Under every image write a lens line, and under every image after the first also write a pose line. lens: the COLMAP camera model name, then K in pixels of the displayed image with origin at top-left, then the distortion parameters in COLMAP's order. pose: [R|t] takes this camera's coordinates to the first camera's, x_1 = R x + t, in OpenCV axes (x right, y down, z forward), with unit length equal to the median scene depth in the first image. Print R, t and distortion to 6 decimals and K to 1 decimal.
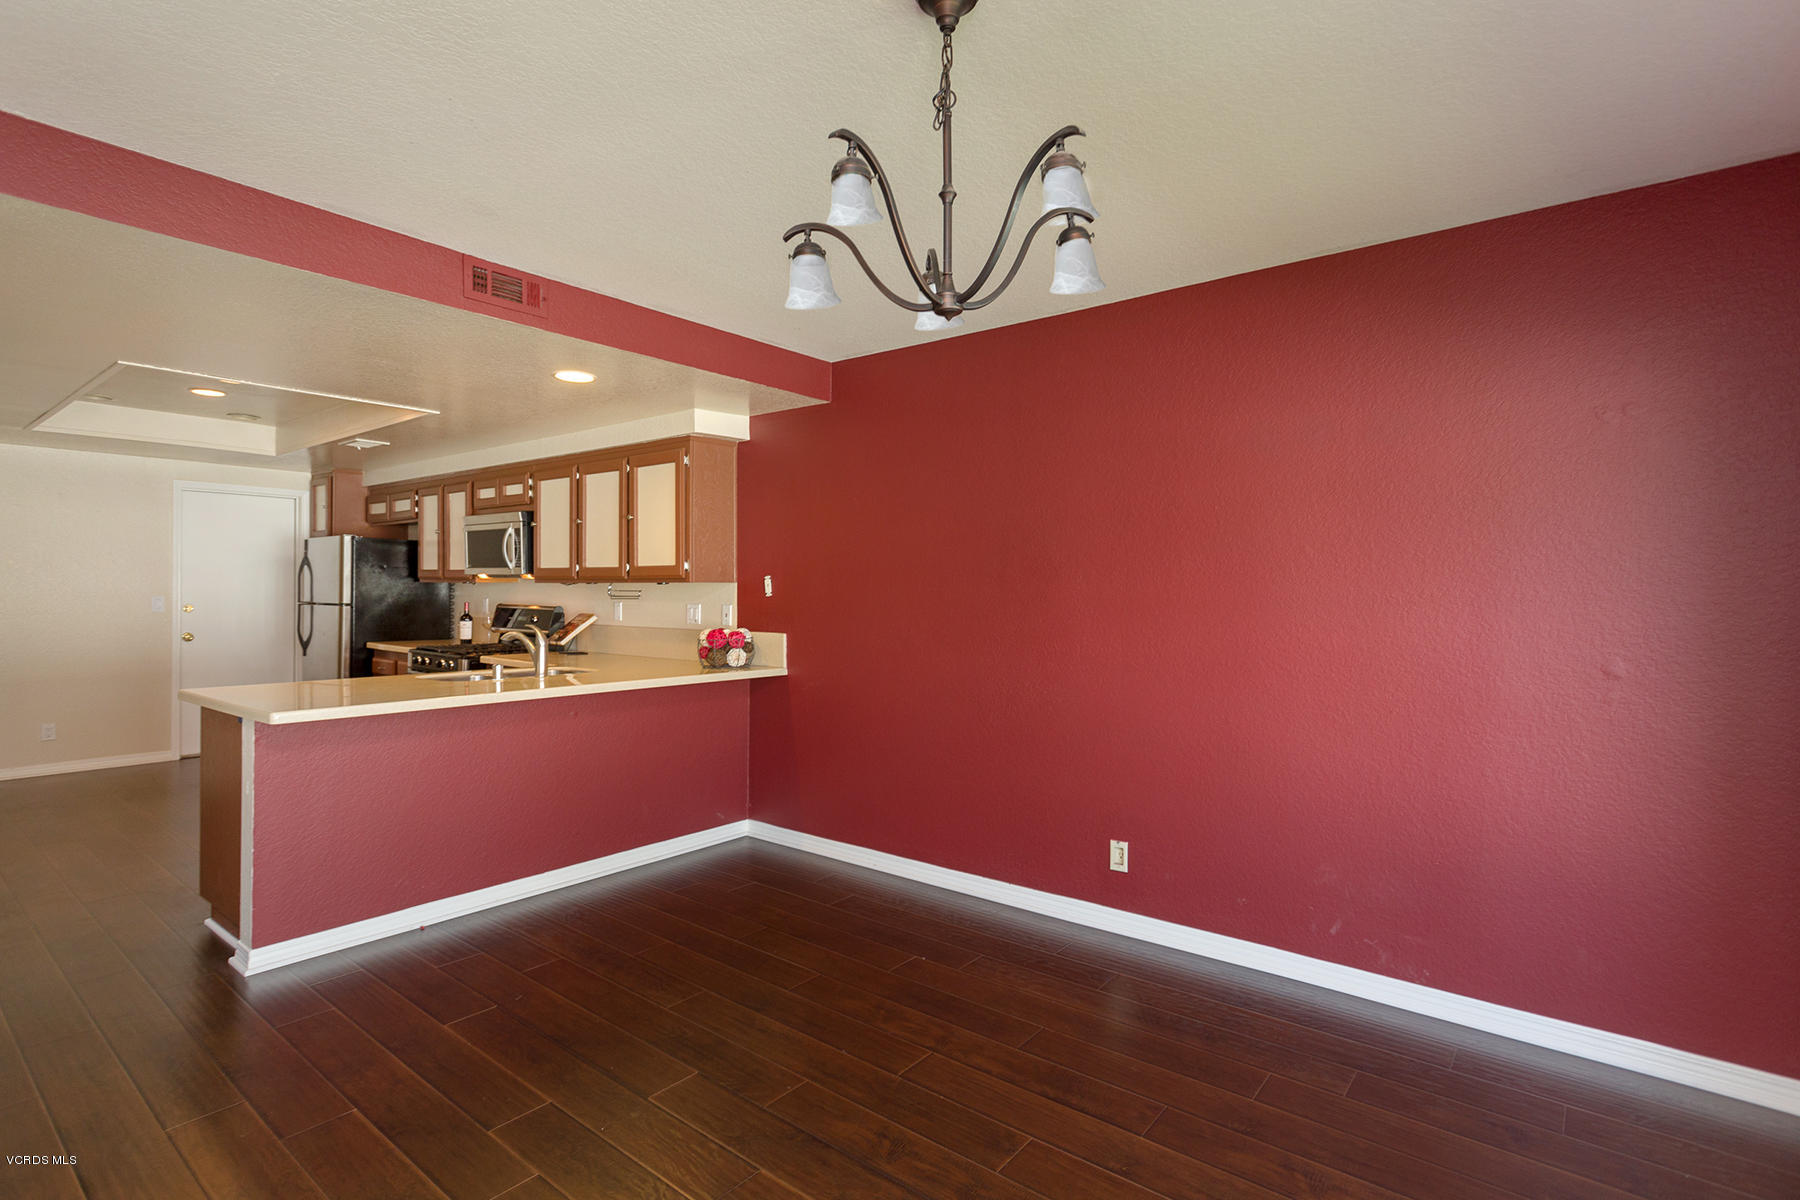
lens RADIAL K [[881.4, 0, 891.6], [0, 881.4, 594.2], [0, 0, 1]] dist [0.002290, 0.000818]
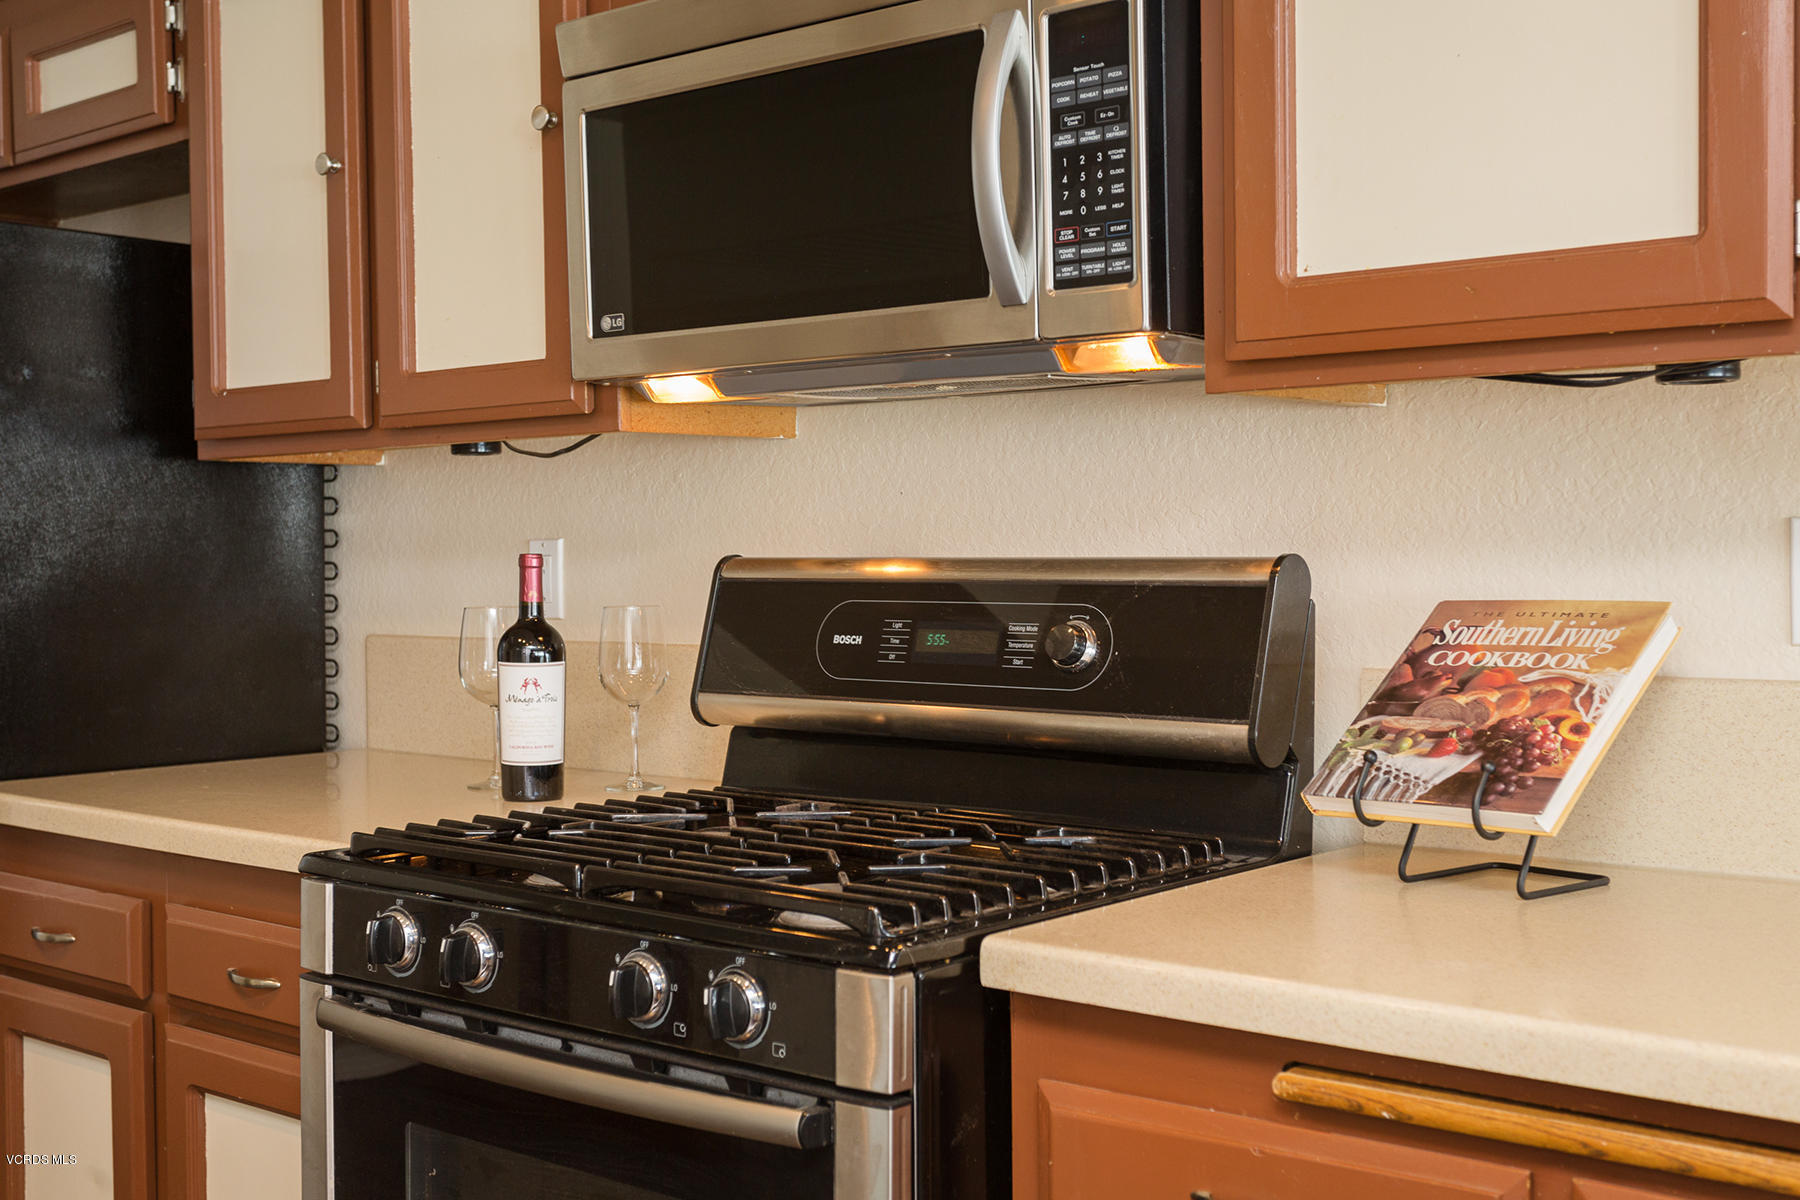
lens RADIAL K [[2016.5, 0, 900.0], [0, 2016.5, 600.0], [0, 0, 1]] dist [0.004282, 0.001629]
pose [[0.999840, -0.016027, -0.007965, -0.400792], [0.016149, 0.999749, 0.015540, 0.013147], [0.007714, -0.015666, 0.999848, 0.593705]]
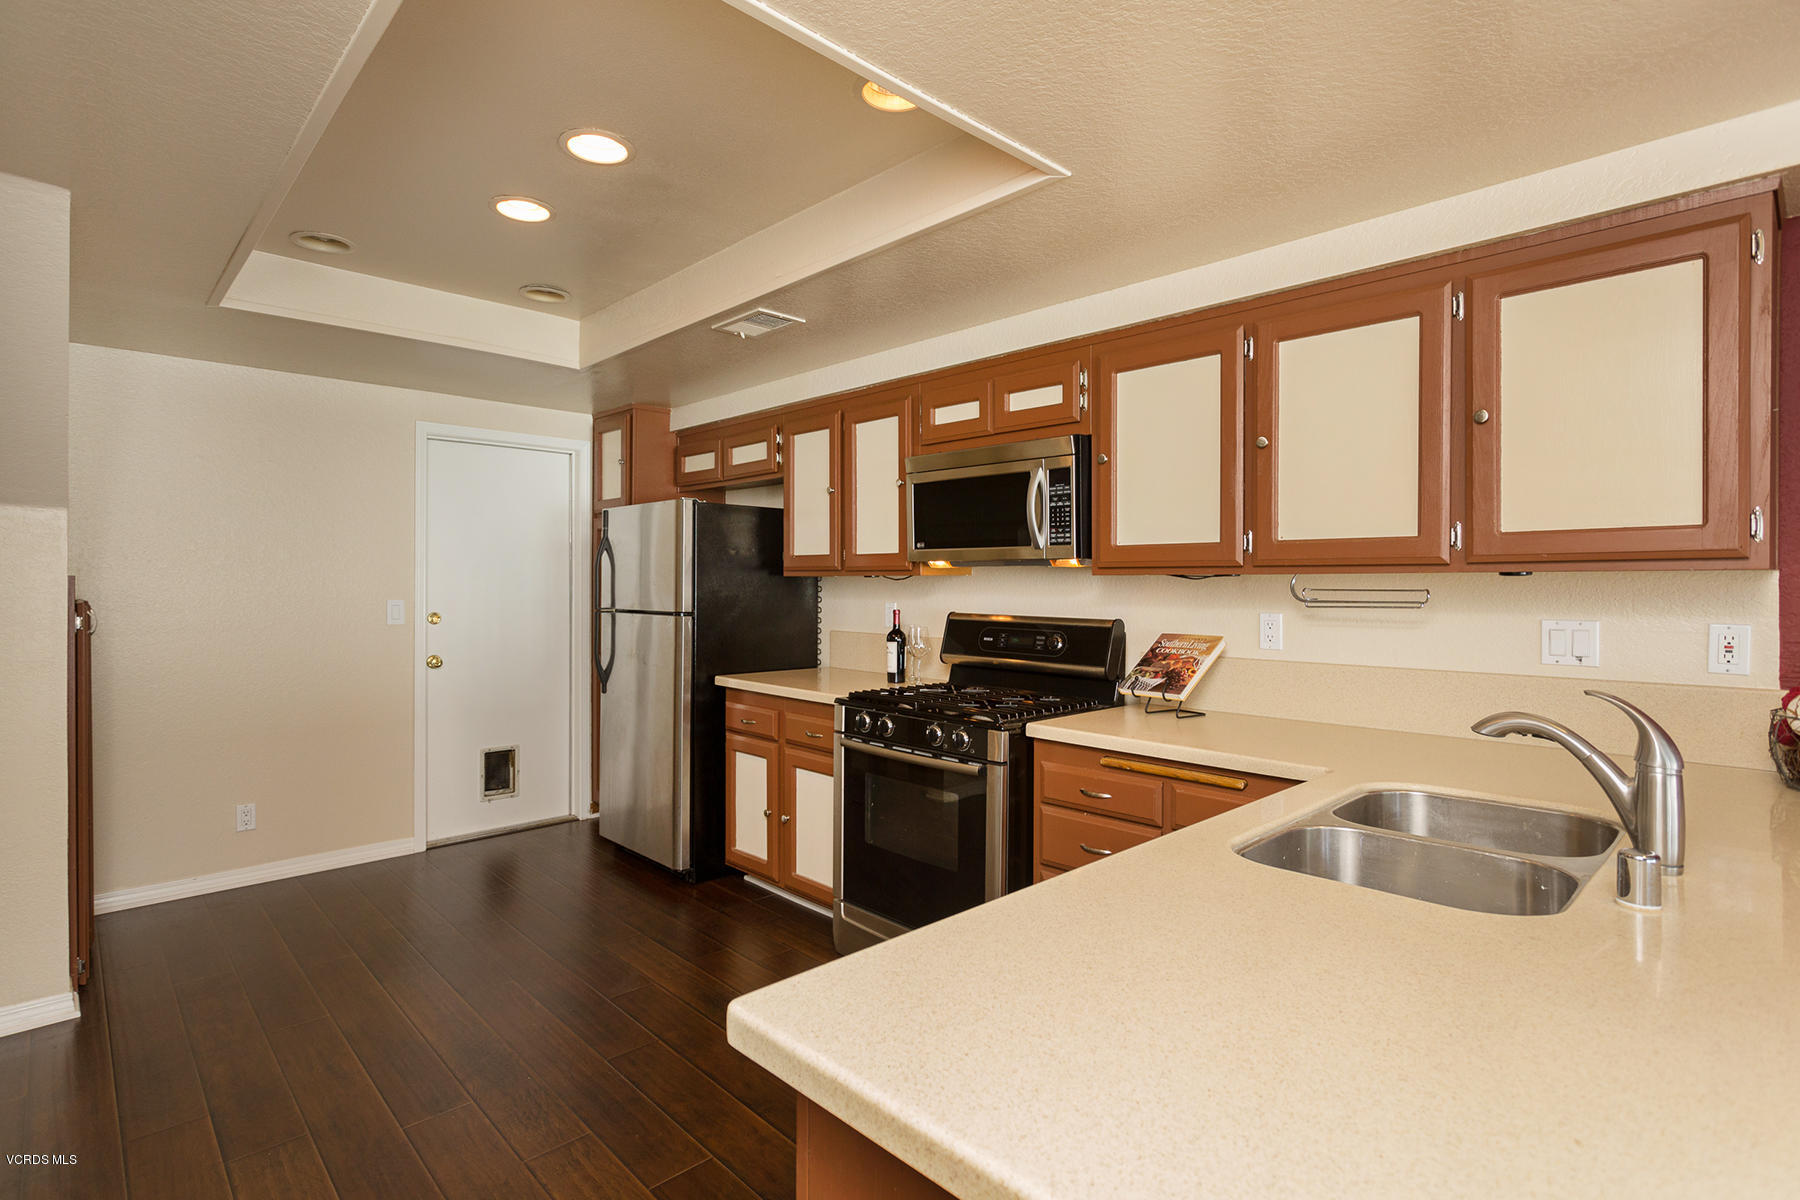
lens RADIAL K [[881.4, 0, 891.6], [0, 881.4, 594.2], [0, 0, 1]] dist [0.002290, 0.000818]
pose [[0.992012, -0.003195, -0.126103, -0.403828], [0.004032, 0.999972, 0.006383, -0.004936], [0.126079, -0.006840, 0.991997, 0.420764]]
